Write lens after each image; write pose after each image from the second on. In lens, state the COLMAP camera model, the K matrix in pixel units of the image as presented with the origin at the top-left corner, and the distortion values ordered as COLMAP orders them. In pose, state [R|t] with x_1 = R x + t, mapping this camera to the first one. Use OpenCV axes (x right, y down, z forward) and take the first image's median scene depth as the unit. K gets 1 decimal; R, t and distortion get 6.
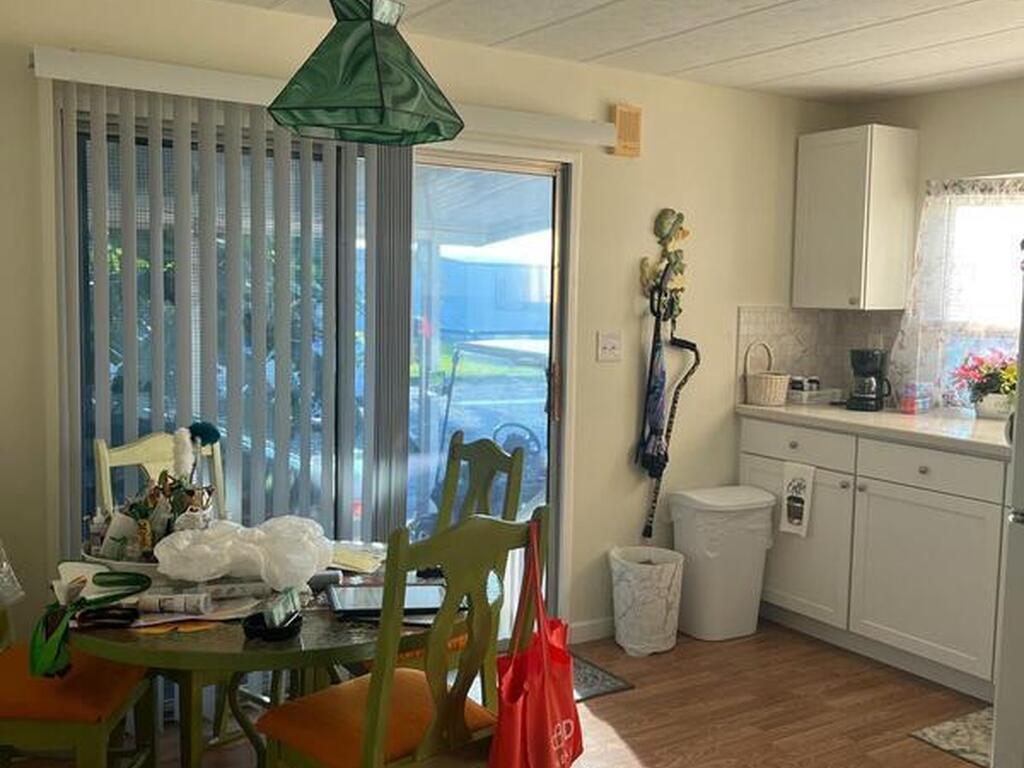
lens RADIAL K [[1008.0, 0, 512.0], [0, 1008.0, 384.0], [0, 0, 1]] dist [-0.005935, -0.008872]
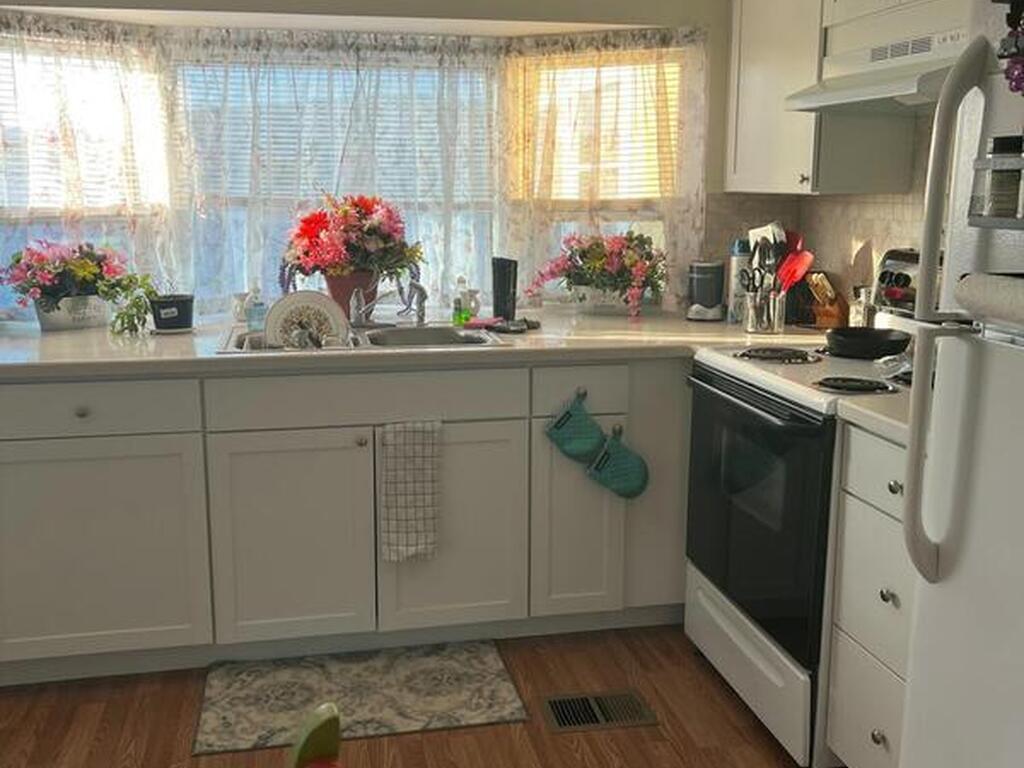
lens RADIAL K [[1008.0, 0, 512.0], [0, 1008.0, 384.0], [0, 0, 1]] dist [-0.005935, -0.008872]
pose [[0.337271, -0.195202, 0.920948, -0.153358], [0.086469, 0.980555, 0.176169, -0.036062], [-0.937428, 0.020216, 0.347592, 0.454558]]
